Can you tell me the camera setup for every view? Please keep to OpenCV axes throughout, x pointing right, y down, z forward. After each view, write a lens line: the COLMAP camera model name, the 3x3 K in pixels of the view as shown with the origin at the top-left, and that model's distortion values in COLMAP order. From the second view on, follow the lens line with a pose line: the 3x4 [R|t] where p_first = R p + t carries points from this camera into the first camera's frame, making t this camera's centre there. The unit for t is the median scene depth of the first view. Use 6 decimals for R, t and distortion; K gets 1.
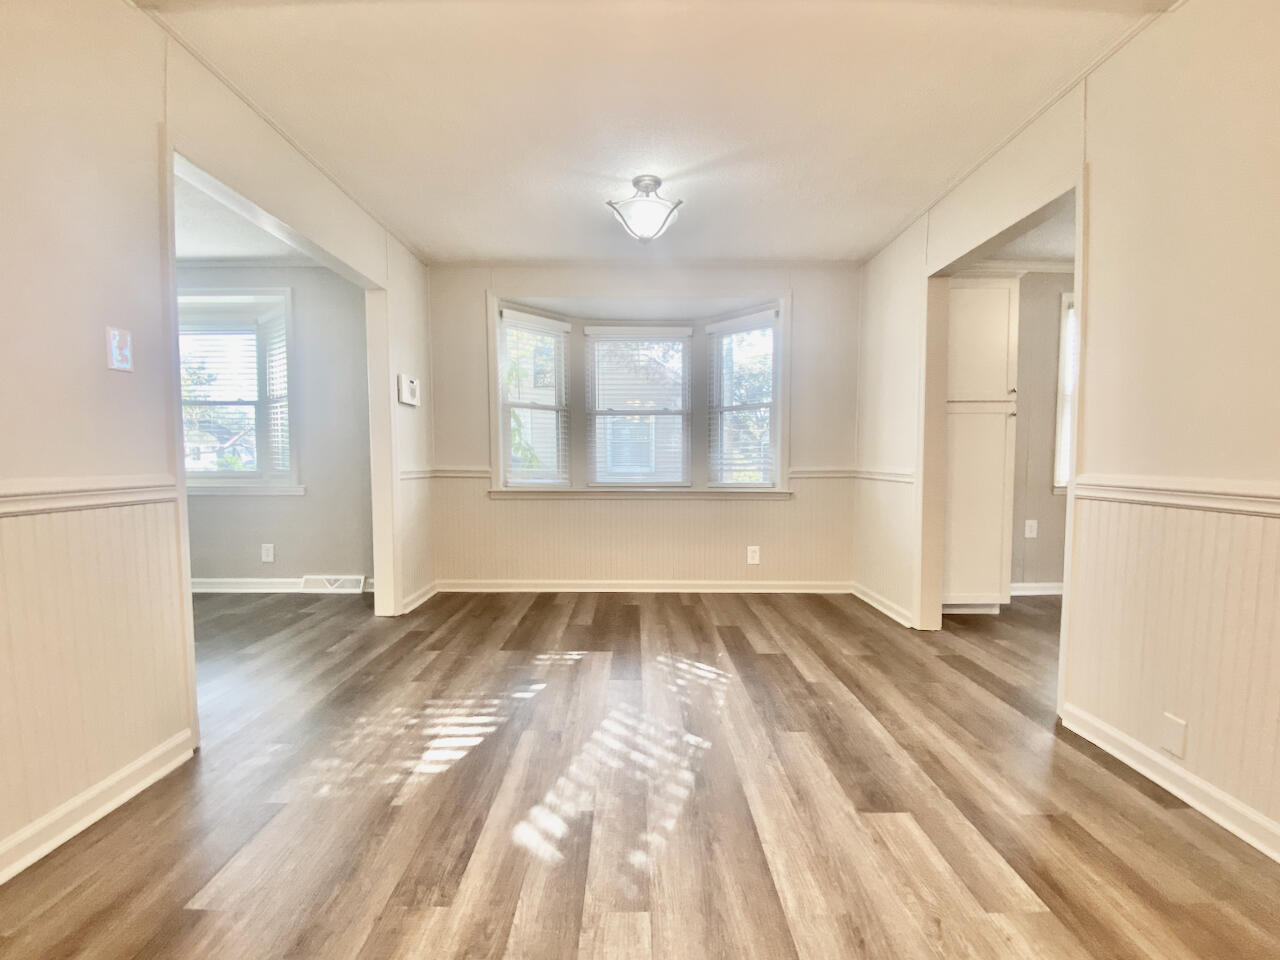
lens RADIAL K [[551.2, 0, 634.2], [0, 551.2, 488.8], [0, 0, 1]] dist [0.046460, -0.034192]
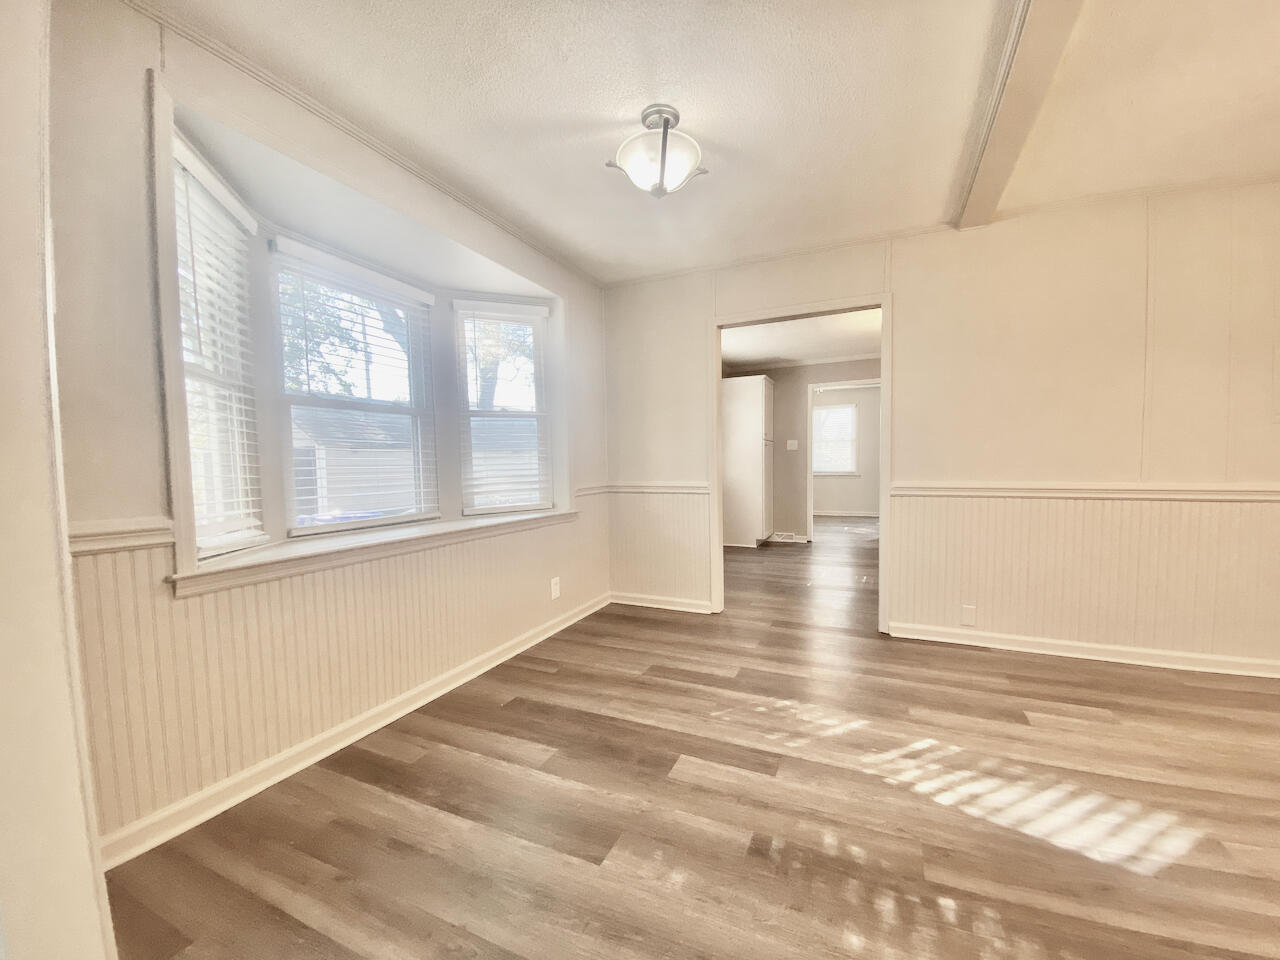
lens RADIAL K [[525.9, 0, 639.5], [0, 525.9, 510.3], [0, 0, 1]] dist [0.034479, -0.032342]
pose [[0.382210, -0.089545, 0.919727, -0.798865], [0.057753, 0.995663, 0.072938, -0.088962], [-0.922269, 0.025239, 0.385724, 0.935561]]
